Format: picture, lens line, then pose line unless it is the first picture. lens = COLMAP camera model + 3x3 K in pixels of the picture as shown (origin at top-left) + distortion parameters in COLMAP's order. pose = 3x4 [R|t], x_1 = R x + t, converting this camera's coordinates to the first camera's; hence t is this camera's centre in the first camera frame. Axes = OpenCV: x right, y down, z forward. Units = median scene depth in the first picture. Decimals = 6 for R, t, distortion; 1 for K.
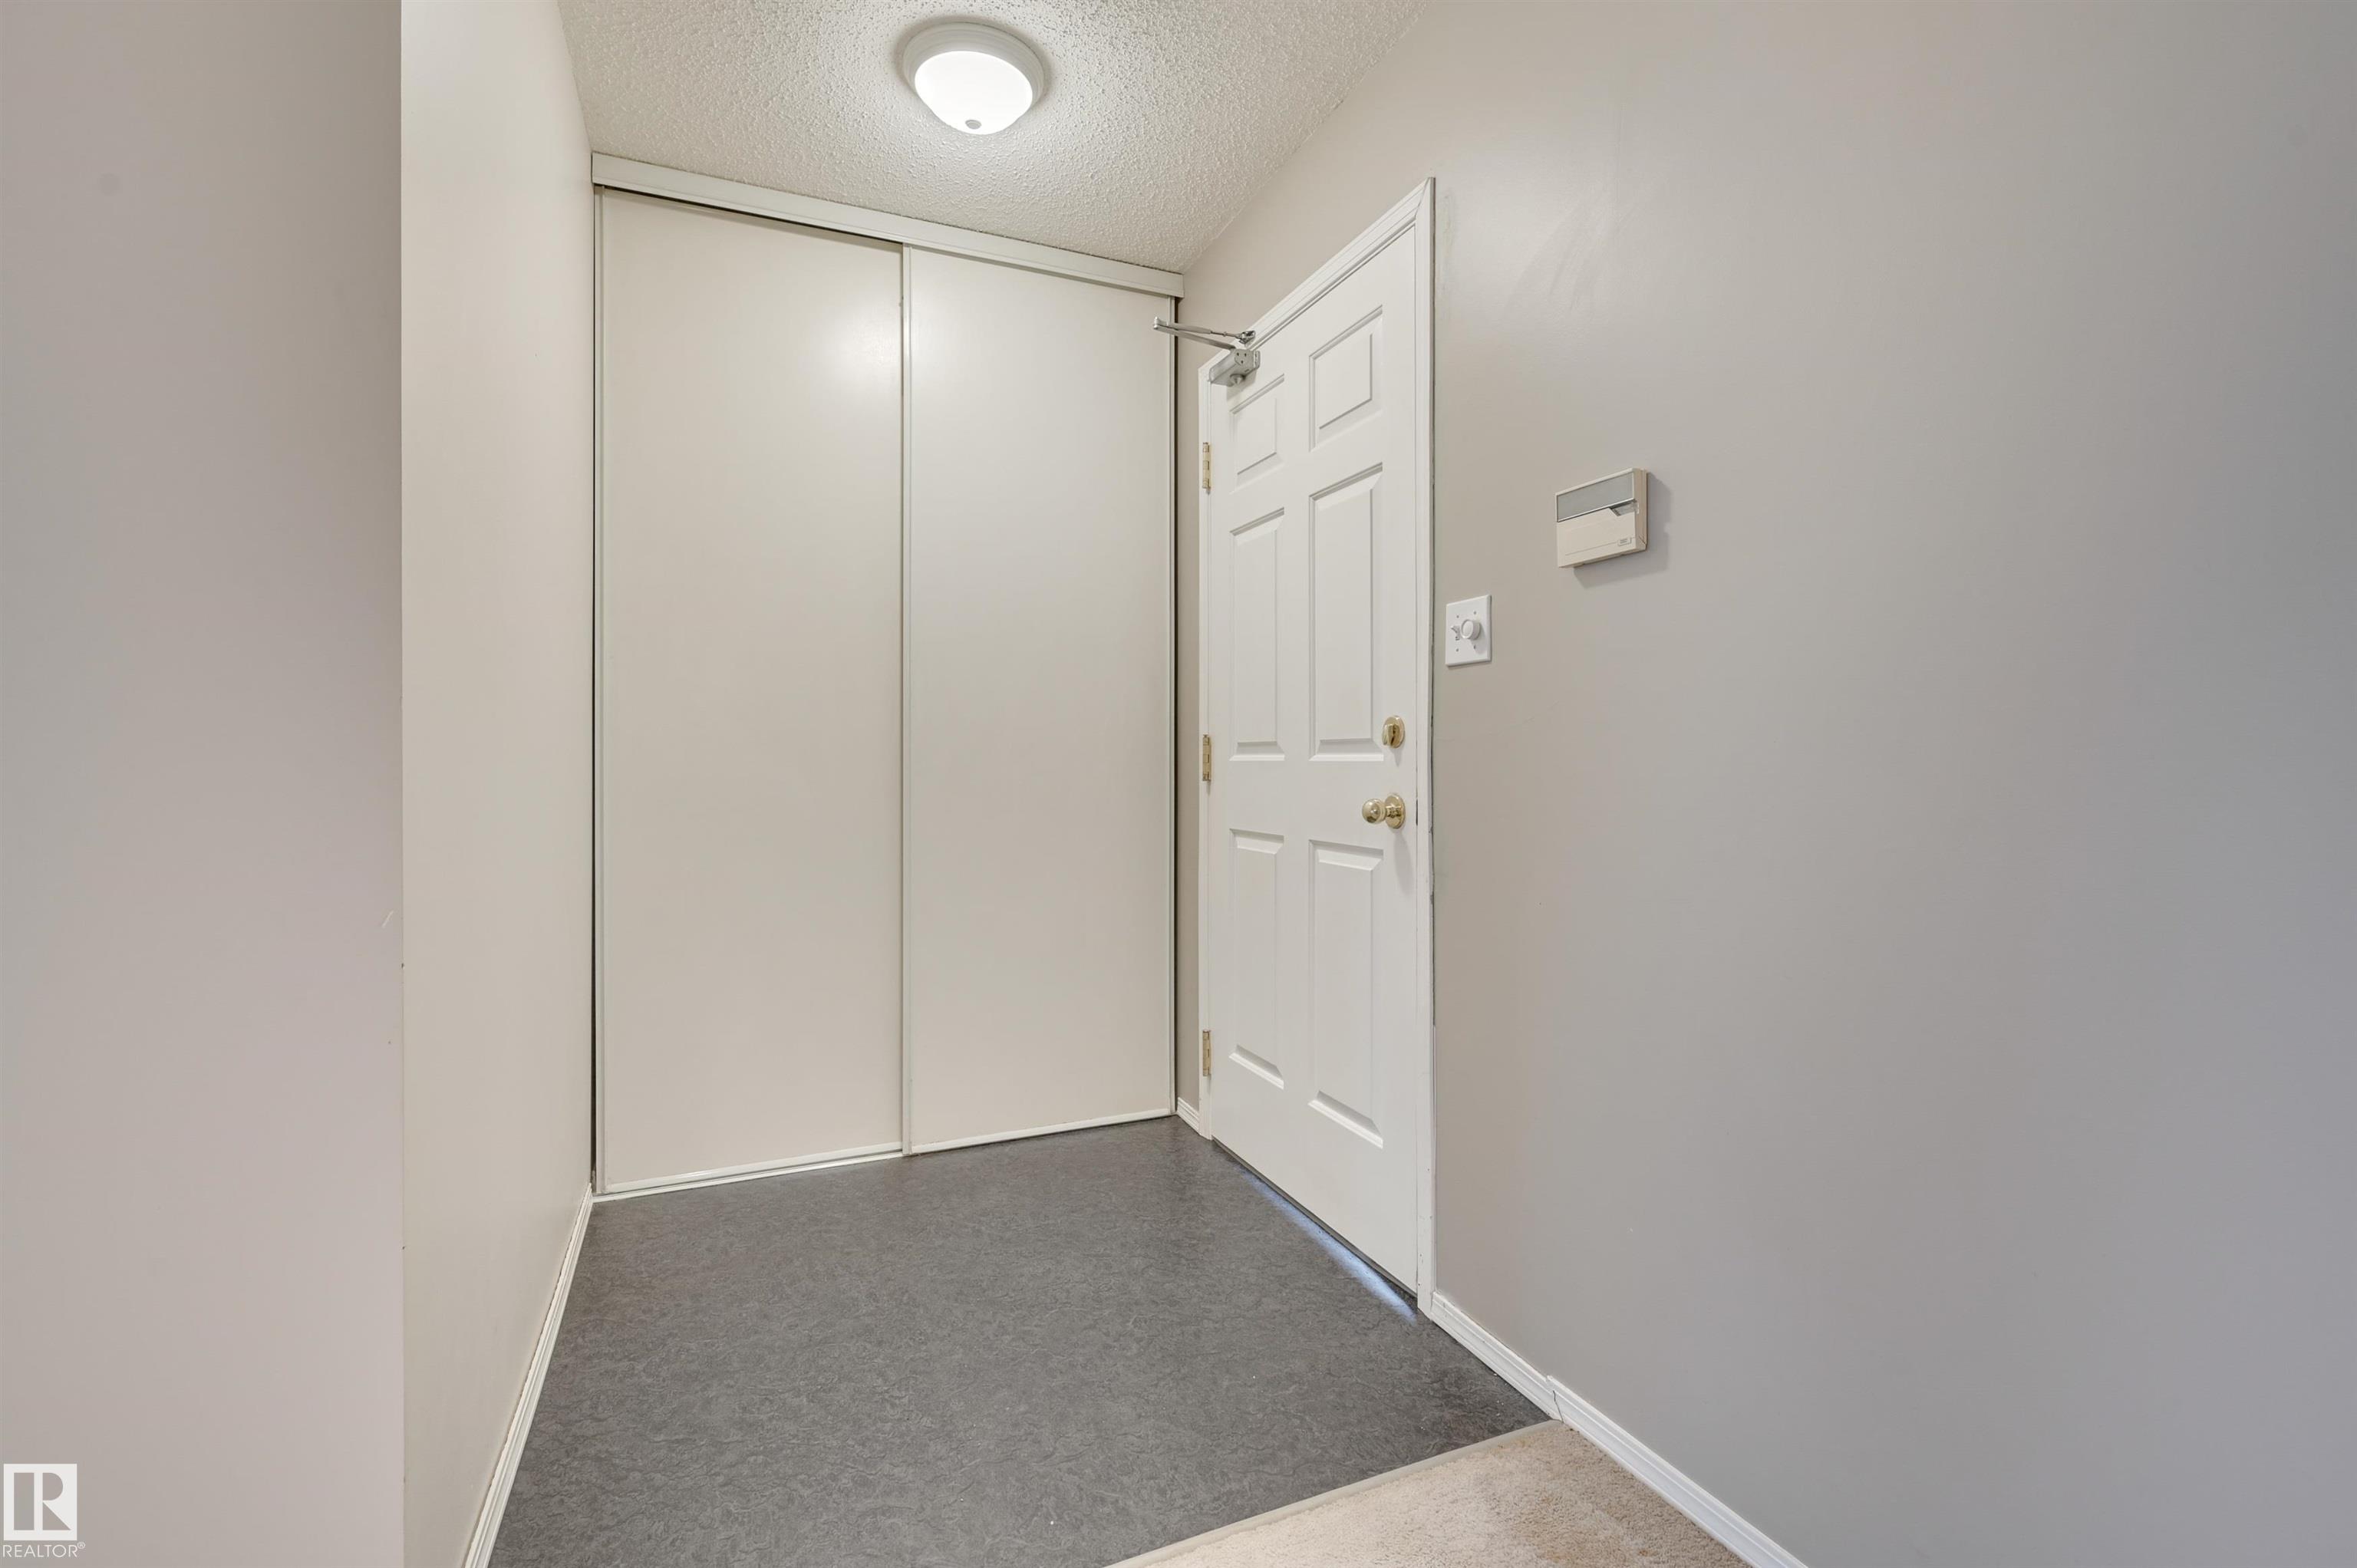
lens RADIAL K [[1042.1, 0, 1163.0], [0, 1042.1, 752.6], [0, 0, 1]] dist [0.003189, 0.000547]
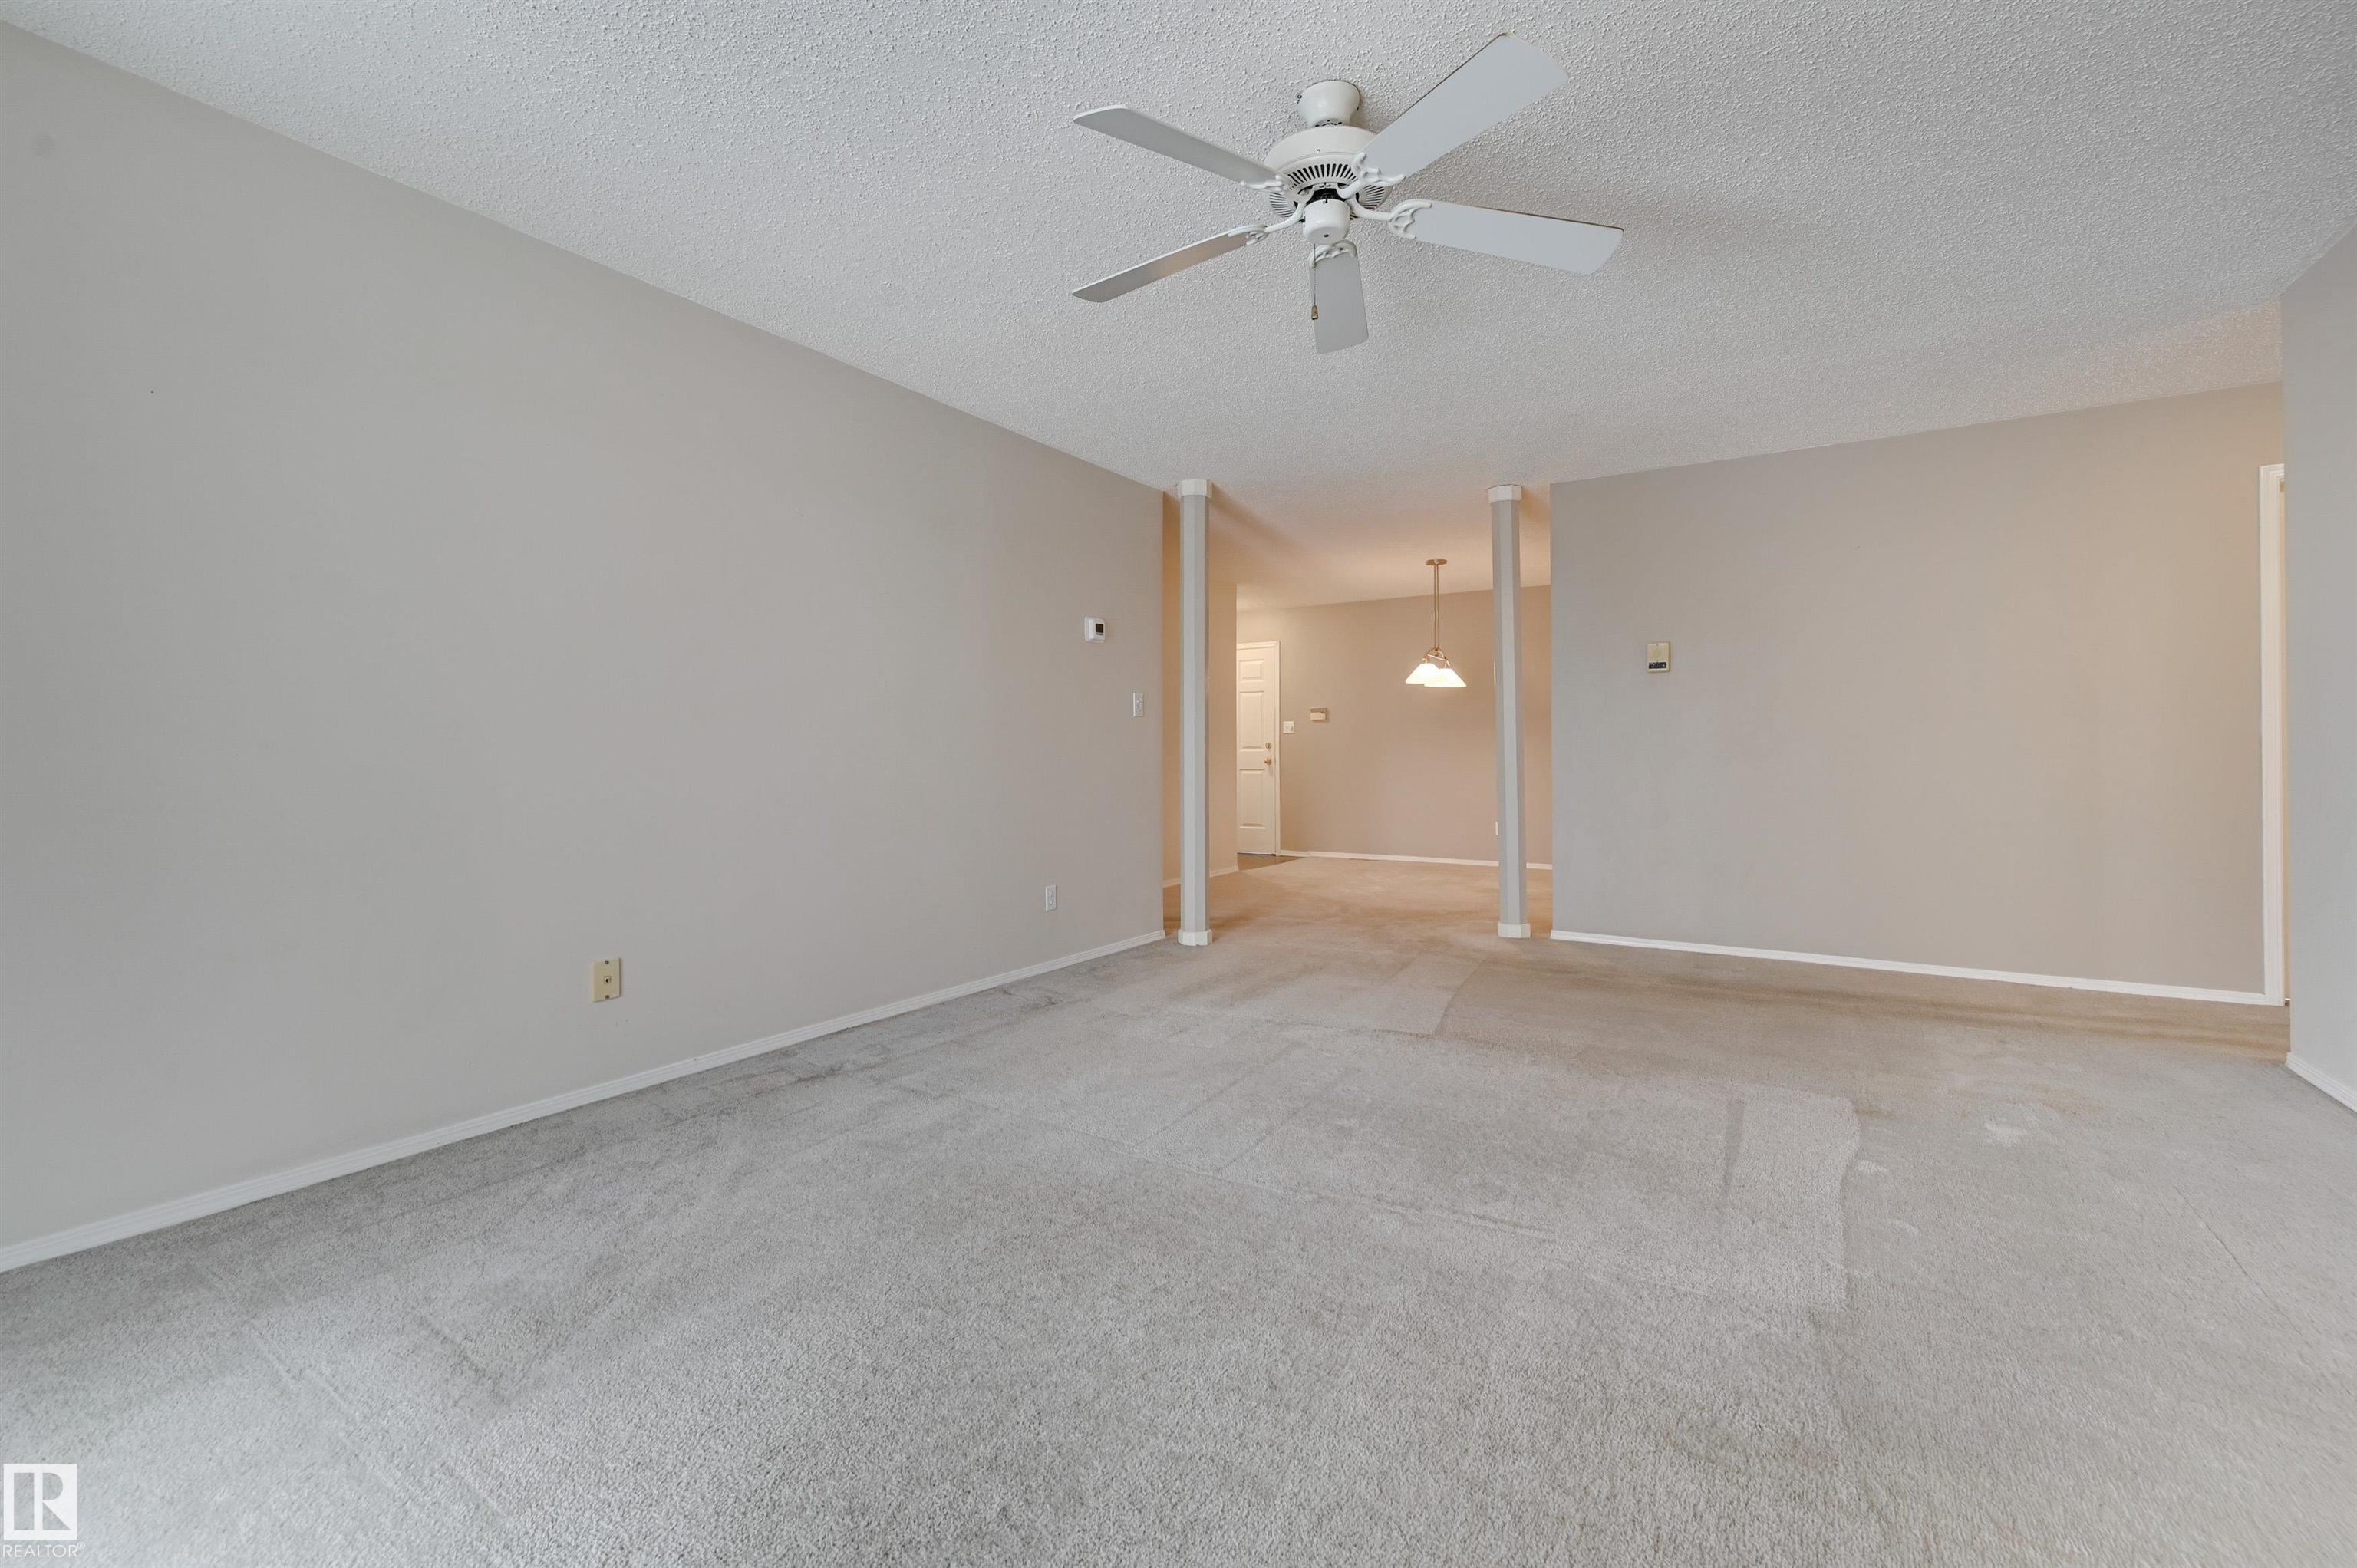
lens RADIAL K [[990.5, 0, 1161.2], [0, 990.5, 748.0], [0, 0, 1]] dist [-0.007941, 0.002948]
pose [[0.820994, 0.002300, 0.570932, -2.676746], [-0.000284, 0.999993, -0.003621, 0.009033], [-0.570937, 0.002811, 0.820989, -2.401271]]
